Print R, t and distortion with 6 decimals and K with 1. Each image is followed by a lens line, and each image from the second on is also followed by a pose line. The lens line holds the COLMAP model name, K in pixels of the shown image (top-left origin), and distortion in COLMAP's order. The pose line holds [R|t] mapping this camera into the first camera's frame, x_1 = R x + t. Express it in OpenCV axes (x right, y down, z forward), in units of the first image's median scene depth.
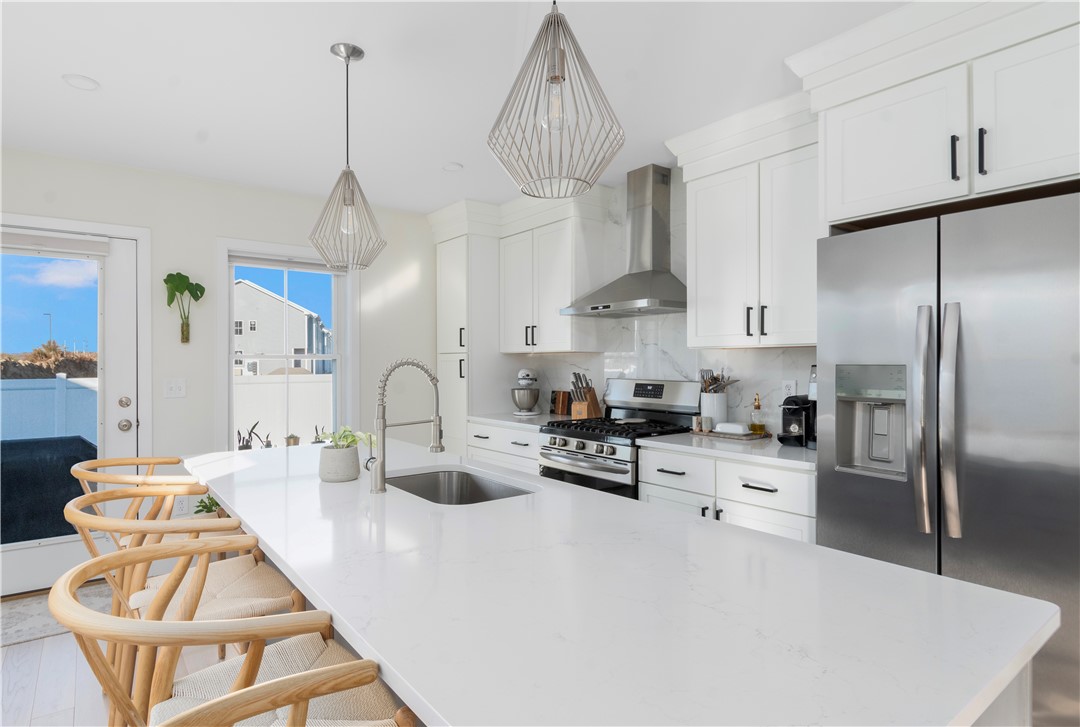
lens RADIAL K [[577.9, 0, 540.0], [0, 577.9, 363.5], [0, 0, 1]] dist [-0.001245, -0.000102]
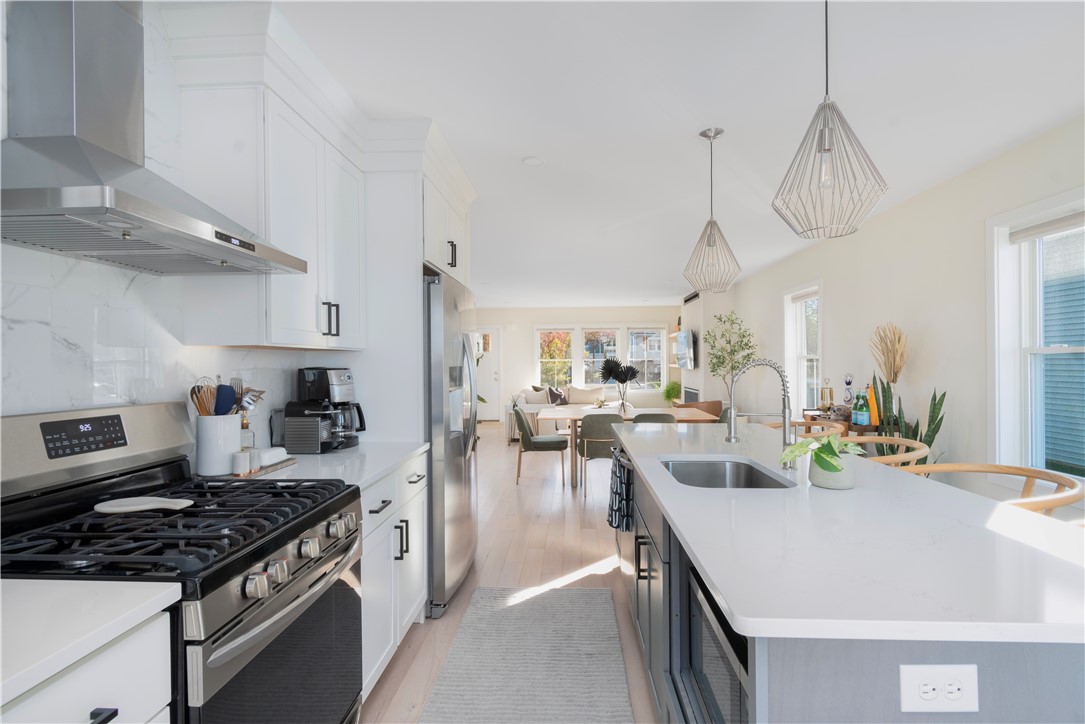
lens RADIAL K [[520.7, 0, 542.5], [0, 520.7, 362.0], [0, 0, 1]] dist [0.001350, -0.000109]
pose [[-0.747702, 0.010114, 0.663957, -0.323734], [0.010888, 0.999936, -0.002970, -0.001304], [-0.663945, 0.005009, -0.747764, 1.110201]]
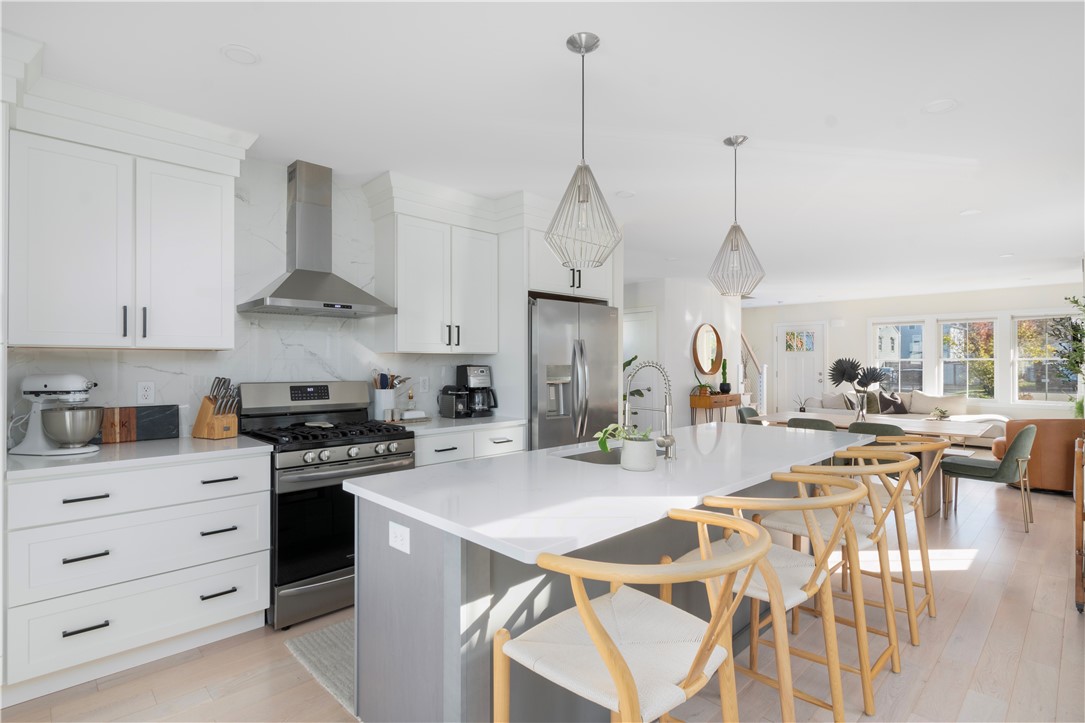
lens RADIAL K [[520.7, 0, 542.5], [0, 520.7, 361.5], [0, 0, 1]] dist [0.001350, -0.000109]
pose [[-0.108315, 0.005836, 0.994100, -0.763219], [0.001648, 0.999982, -0.005691, -0.000191], [-0.994115, 0.001022, -0.108322, 0.736055]]
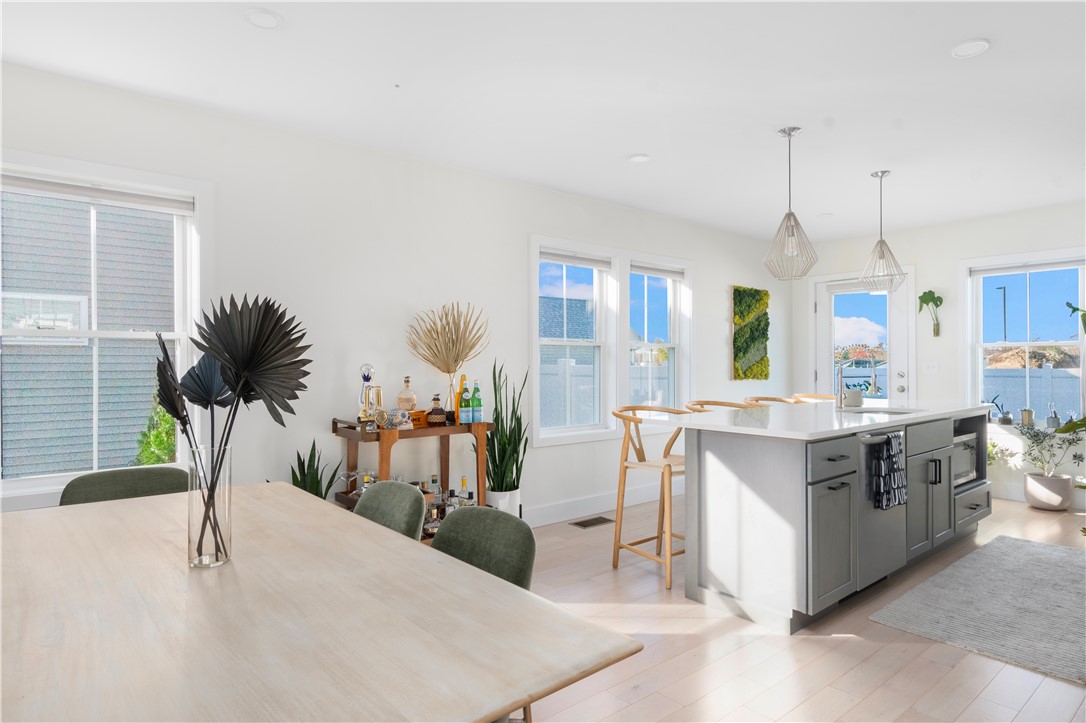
lens RADIAL K [[619.9, 0, 543.0], [0, 619.9, 361.5], [0, 0, 1]] dist [-0.002045, -0.002637]
pose [[0.039941, 0.001708, -0.999201, 0.986117], [0.002603, 0.999995, 0.001813, 0.024014], [0.999199, -0.002674, 0.039937, -0.079489]]
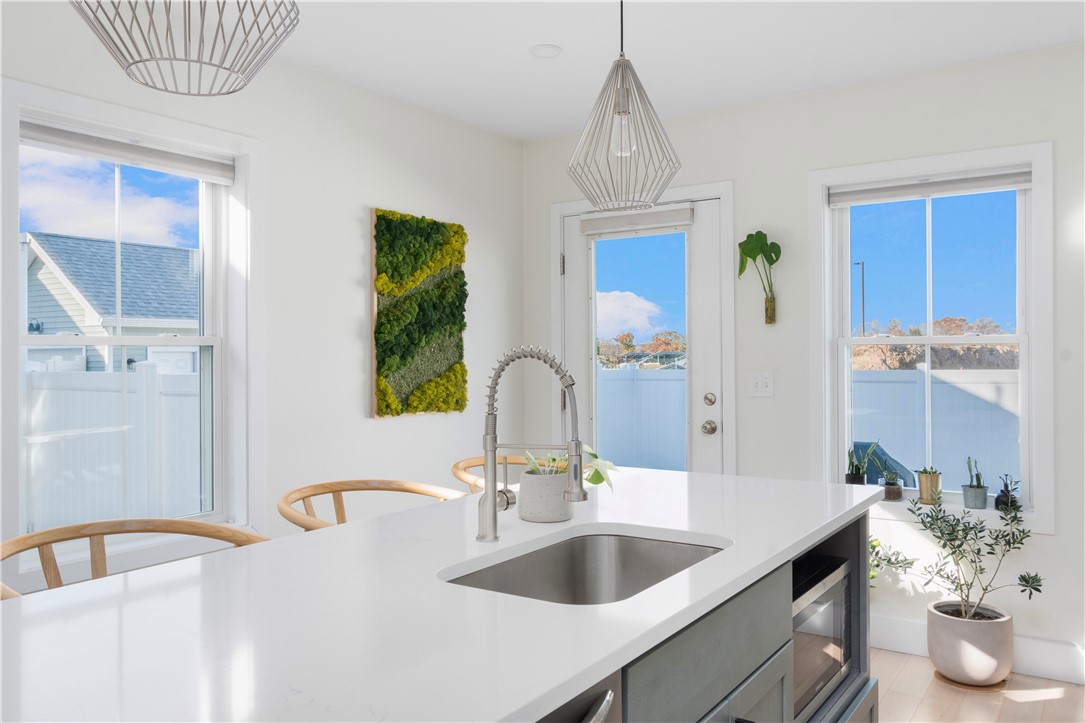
lens RADIAL K [[870.9, 0, 542.5], [0, 870.9, 361.5], [0, 0, 1]] dist [0.011055, 0.003975]
pose [[0.324275, 0.007013, -0.945937, 0.374682], [0.006022, 0.999937, 0.009477, 0.000694], [0.945944, -0.008770, 0.324213, 0.374104]]
